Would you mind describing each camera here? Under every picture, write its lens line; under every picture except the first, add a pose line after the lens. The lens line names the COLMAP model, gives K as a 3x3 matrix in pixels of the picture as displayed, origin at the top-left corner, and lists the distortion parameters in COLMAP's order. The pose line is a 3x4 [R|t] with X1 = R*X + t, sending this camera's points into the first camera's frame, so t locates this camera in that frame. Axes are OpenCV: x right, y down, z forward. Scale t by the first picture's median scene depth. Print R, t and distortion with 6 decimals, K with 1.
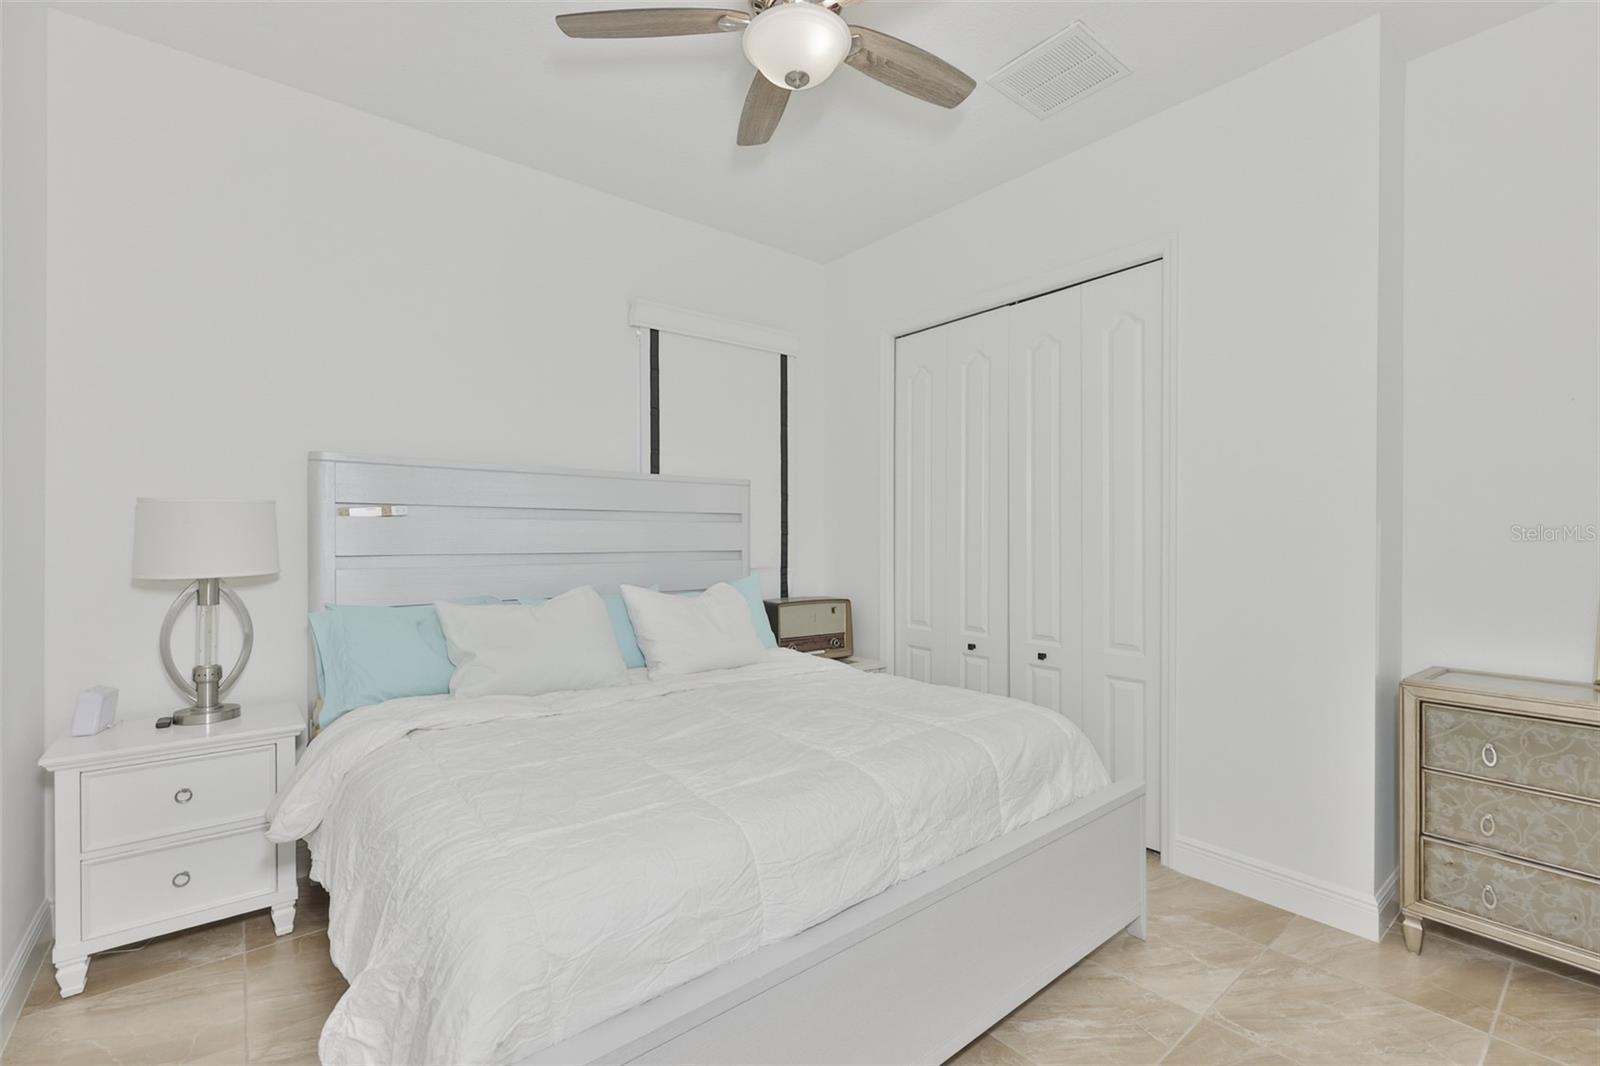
lens RADIAL K [[694.0, 0, 800.0], [0, 694.0, 533.0], [0, 0, 1]] dist [0.000201, -0.000063]
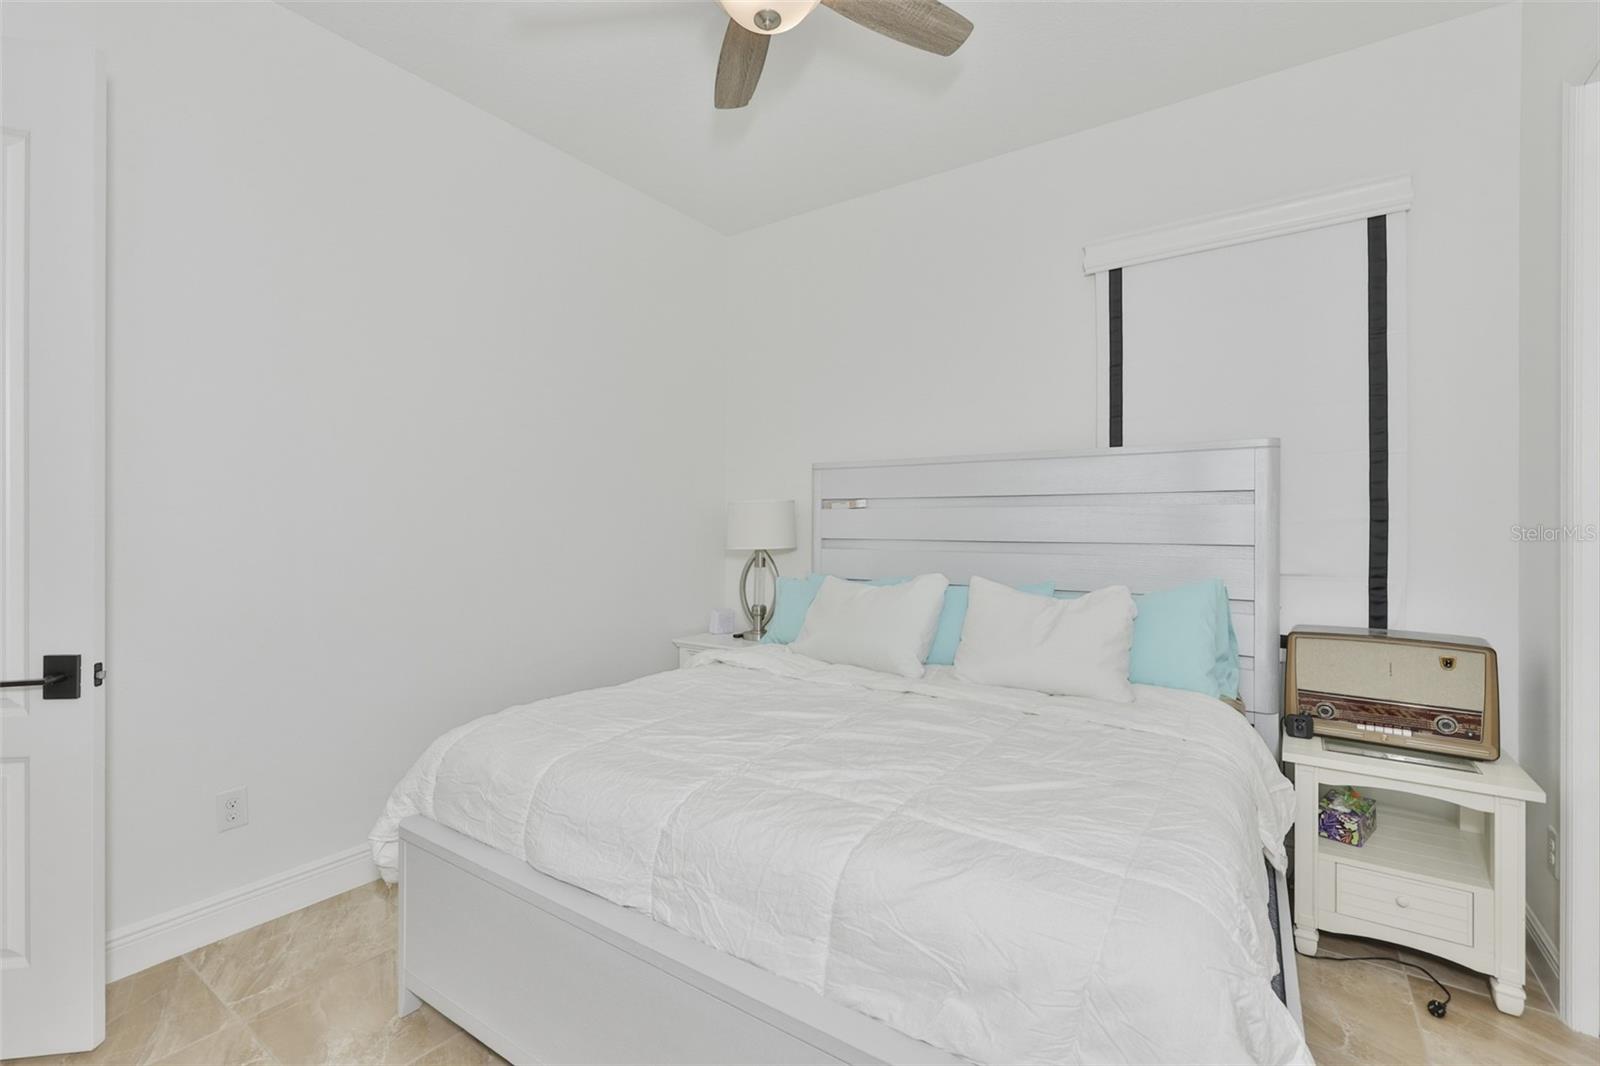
lens RADIAL K [[705.1, 0, 799.3], [0, 705.1, 523.2], [0, 0, 1]] dist [-0.000660, -0.000091]
pose [[0.301452, -0.001778, -0.953480, 0.596047], [-0.000308, 0.999998, -0.001962, 0.006530], [0.953481, 0.000885, 0.301451, 0.516100]]
